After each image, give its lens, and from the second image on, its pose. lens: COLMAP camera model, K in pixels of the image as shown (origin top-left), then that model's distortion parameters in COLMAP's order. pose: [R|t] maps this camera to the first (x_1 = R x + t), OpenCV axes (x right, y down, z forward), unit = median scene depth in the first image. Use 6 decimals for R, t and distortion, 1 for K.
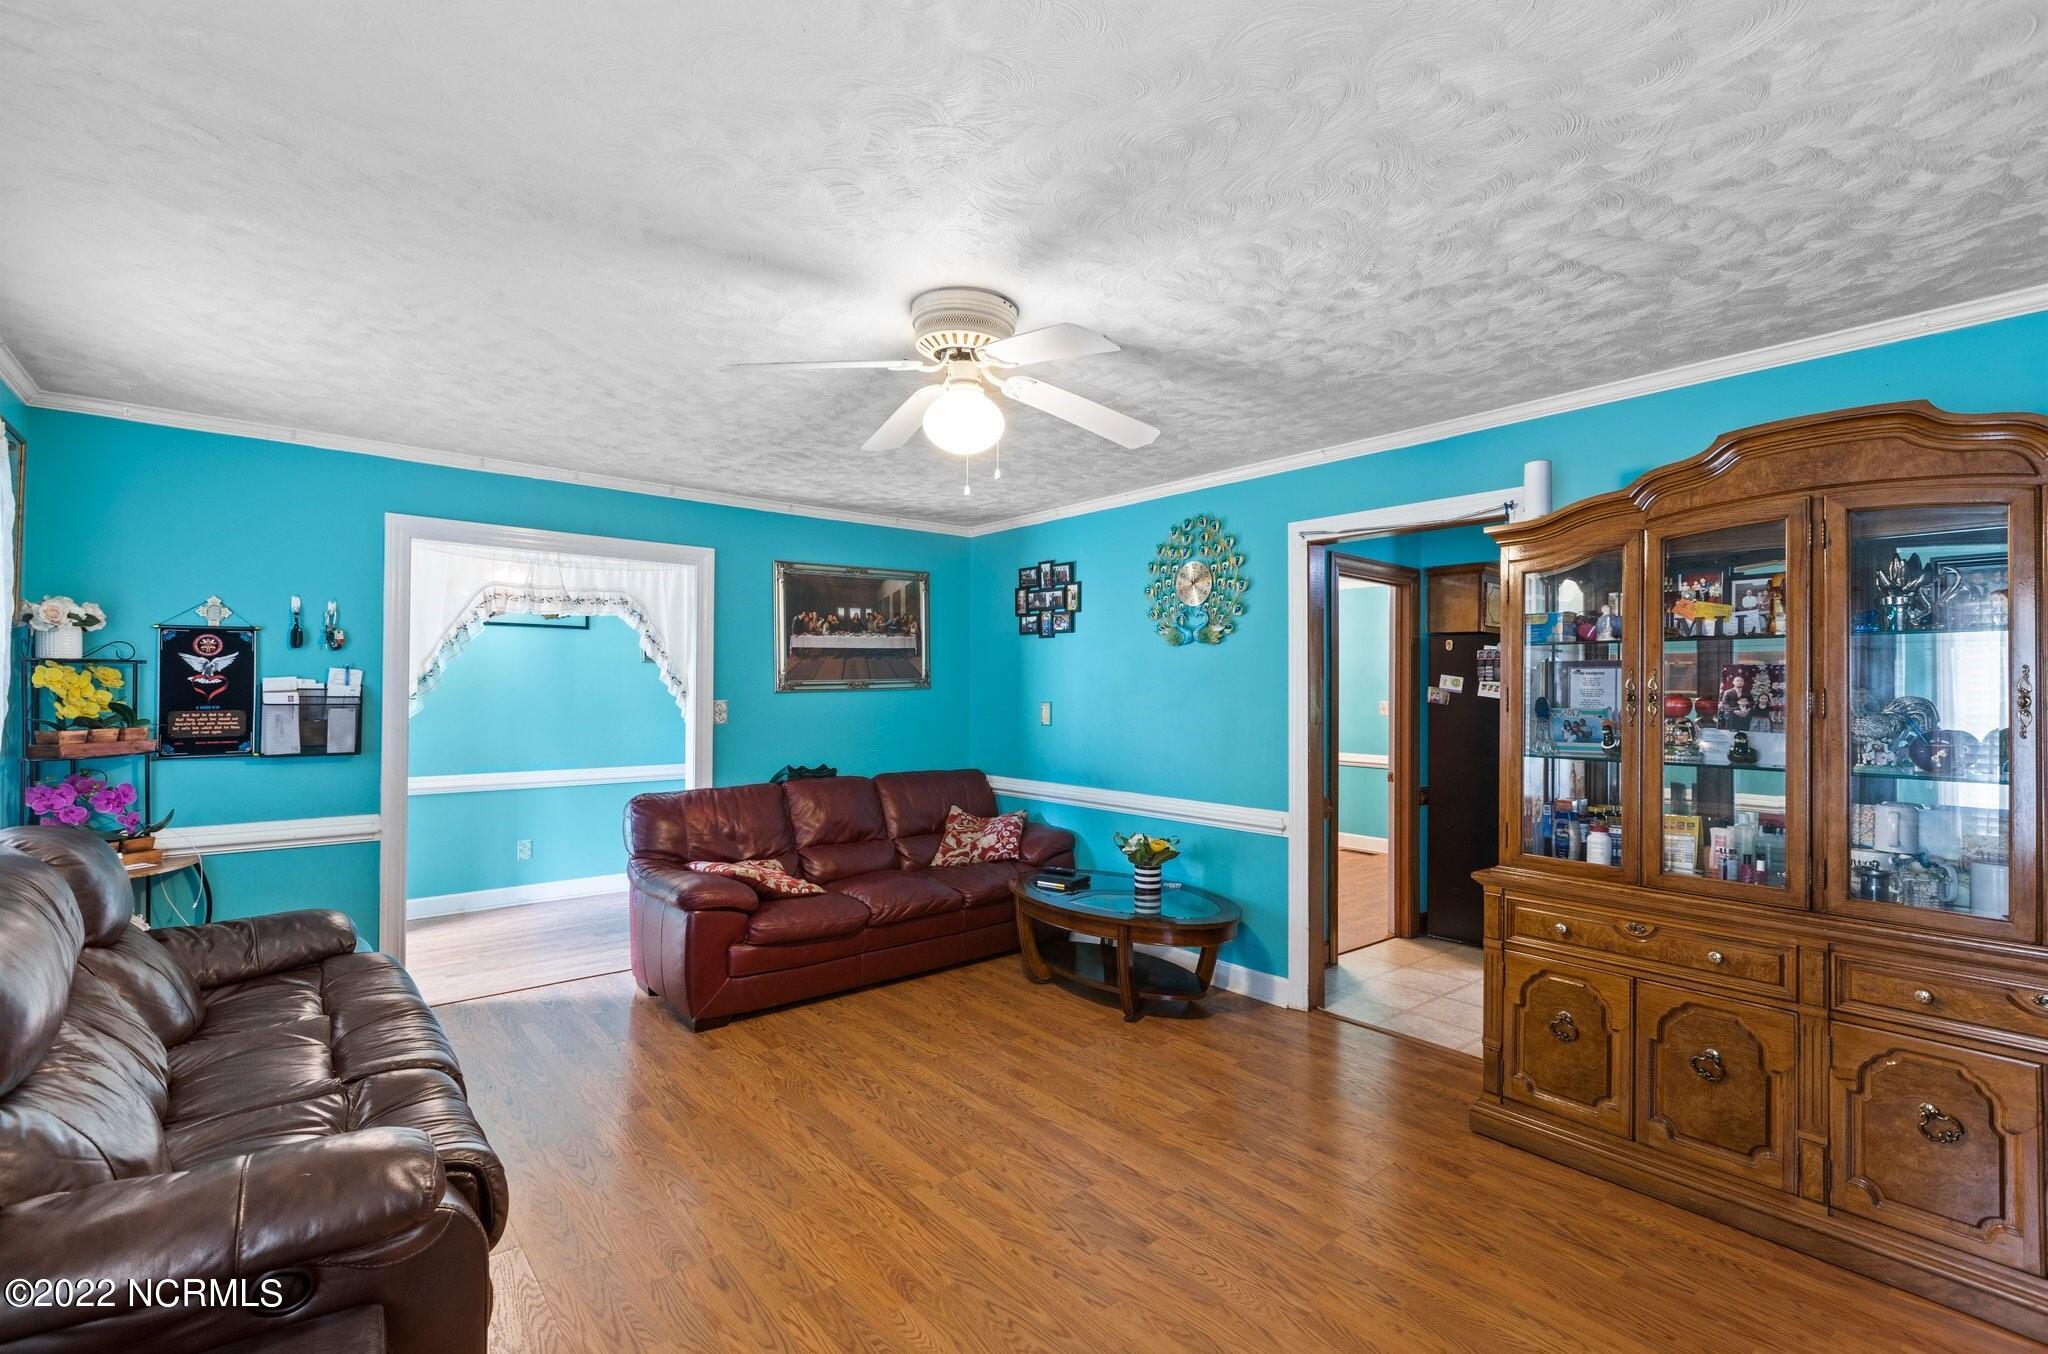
lens RADIAL K [[902.7, 0, 1011.8], [0, 902.7, 685.9], [0, 0, 1]] dist [0.001348, 0.000283]
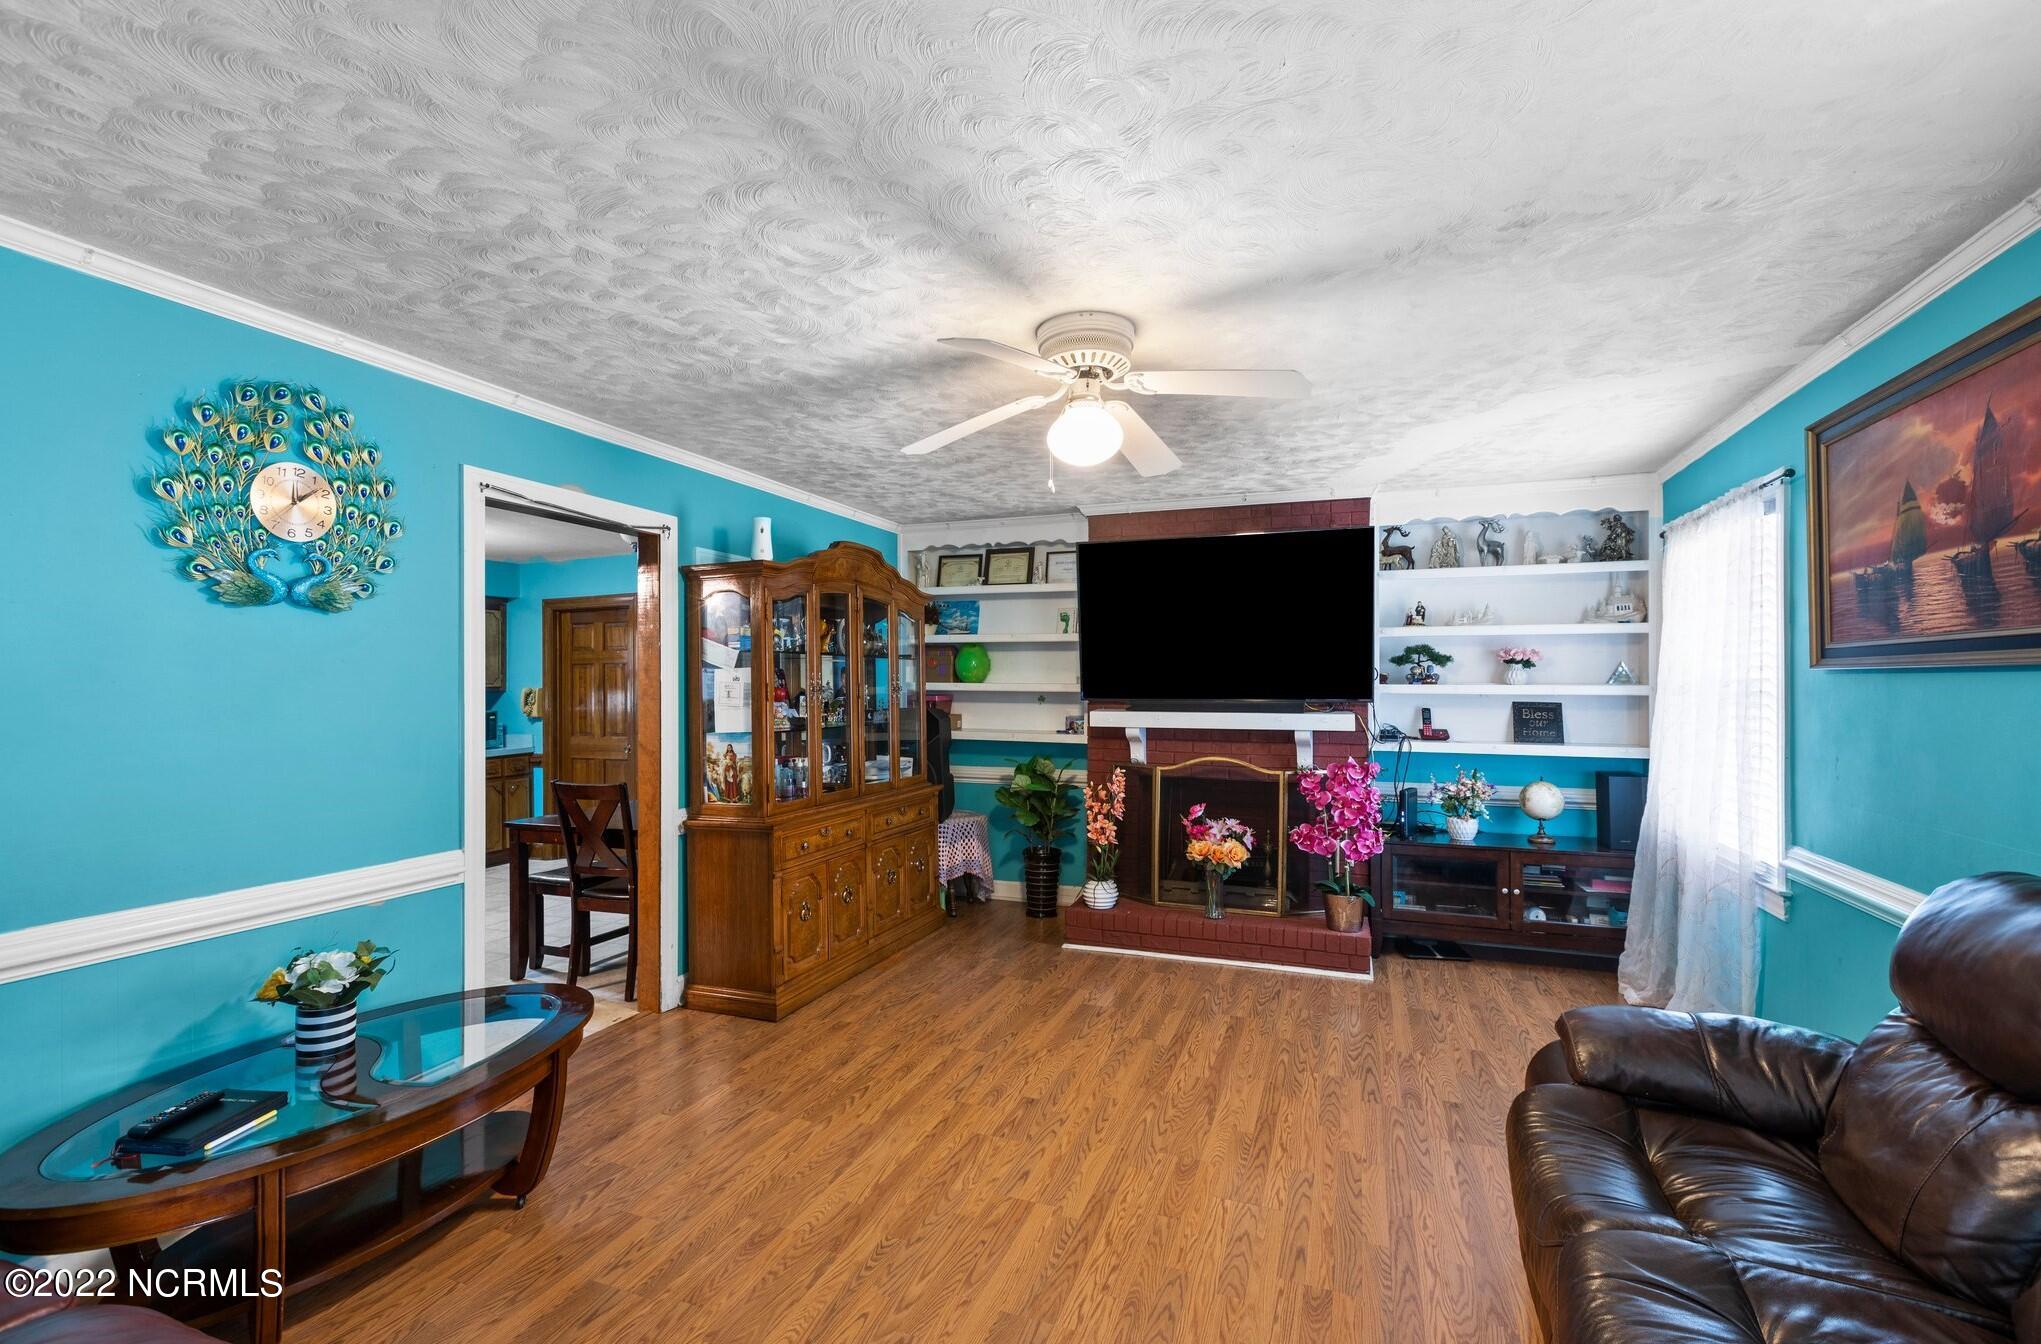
lens RADIAL K [[899.6, 0, 1010.4], [0, 899.6, 678.3], [0, 0, 1]] dist [0.001348, 0.000283]
pose [[-0.490060, -0.000195, 0.871689, -0.799394], [-0.005693, 0.999979, -0.002977, -0.004217], [-0.871670, -0.006421, -0.490051, 1.352940]]
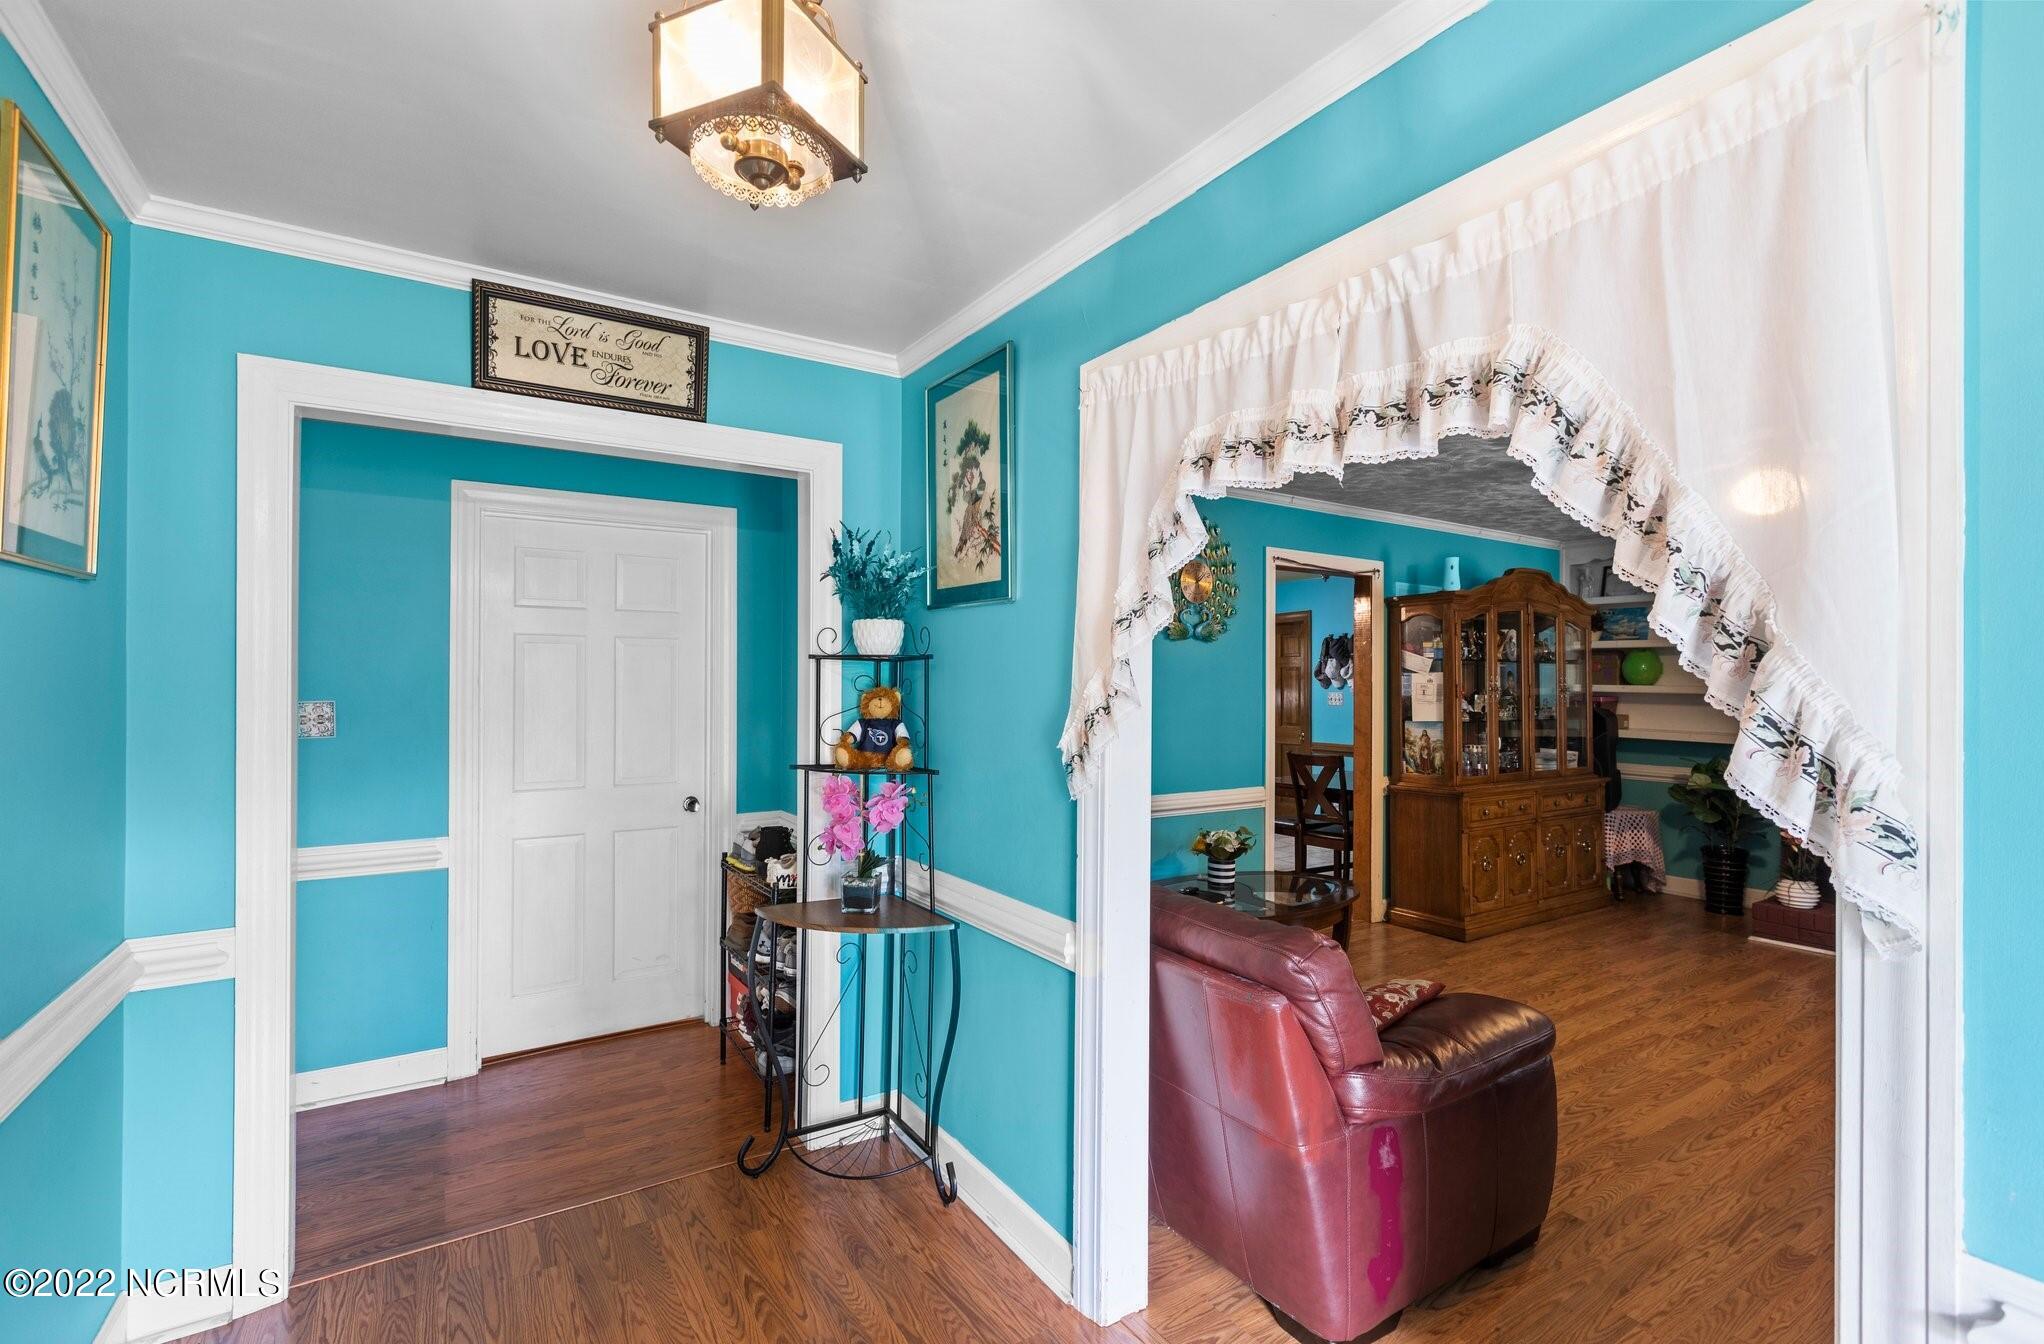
lens RADIAL K [[900.9, 0, 1014.3], [0, 900.9, 679.6], [0, 0, 1]] dist [0.001348, 0.000283]
pose [[0.122354, -0.001910, 0.992485, -1.304251], [-0.010113, 0.999944, 0.003171, -0.004804], [-0.992435, -0.010425, 0.122328, 1.654518]]
